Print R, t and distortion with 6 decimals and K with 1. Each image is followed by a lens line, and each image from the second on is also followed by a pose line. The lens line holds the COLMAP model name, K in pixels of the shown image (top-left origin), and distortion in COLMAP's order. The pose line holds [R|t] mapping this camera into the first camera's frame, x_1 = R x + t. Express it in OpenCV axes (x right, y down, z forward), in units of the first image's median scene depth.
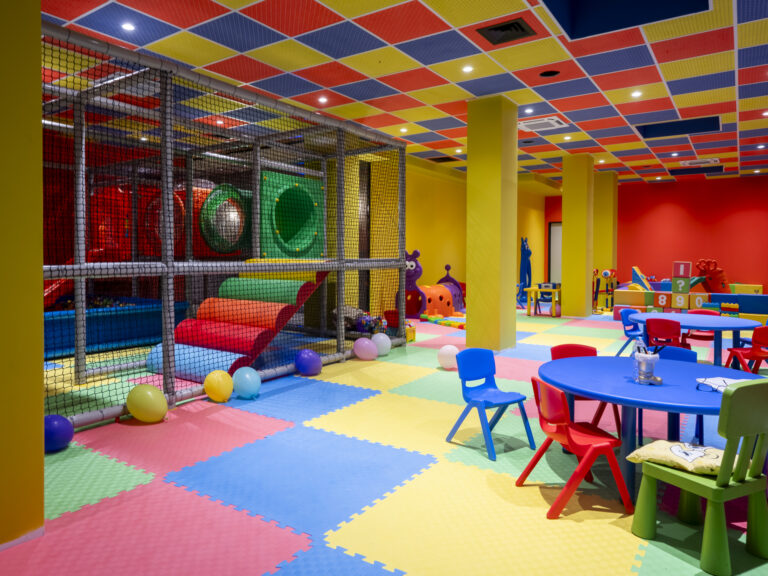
lens RADIAL K [[524.0, 0, 384.5], [0, 524.0, 263.1], [0, 0, 1]] dist [0.001416, 0.002921]
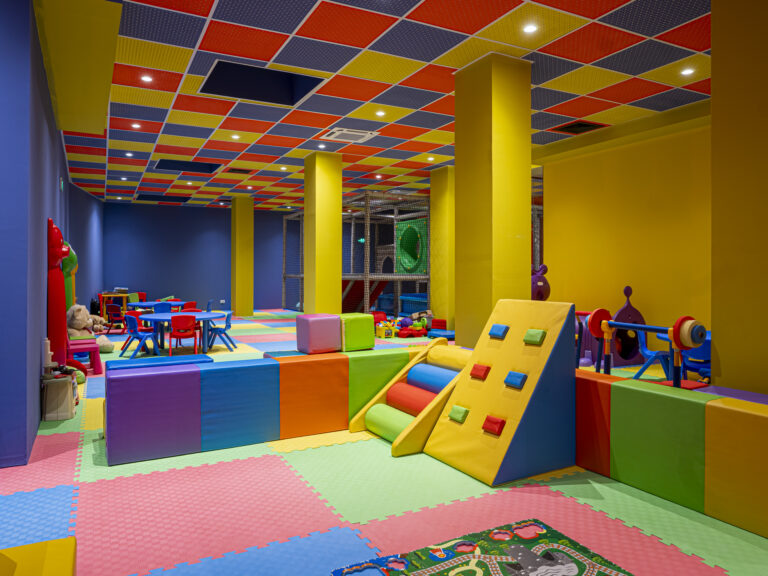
lens RADIAL K [[550.2, 0, 382.1], [0, 550.2, 247.7], [0, 0, 1]] dist [-0.010021, -0.001237]
pose [[-0.481095, -0.047599, -0.875375, 1.089847], [-0.018635, 0.998855, -0.044072, -0.011731], [0.876470, -0.004890, -0.481431, 1.465654]]
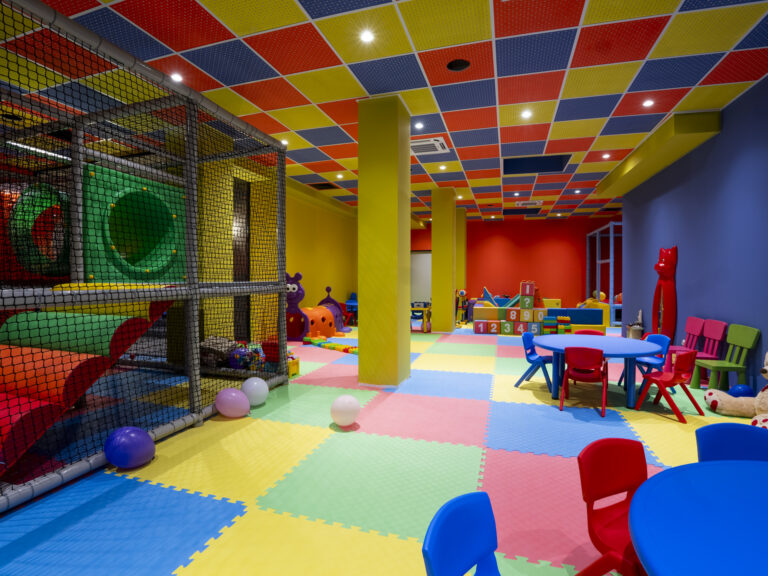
lens RADIAL K [[381.9, 0, 391.4], [0, 381.9, 287.7], [0, 0, 1]] dist [-0.057269, 0.001024]
pose [[0.954536, -0.011415, 0.297876, 0.016562], [0.008600, 0.999905, 0.010758, -0.003058], [-0.297970, -0.007707, 0.954544, 0.307180]]
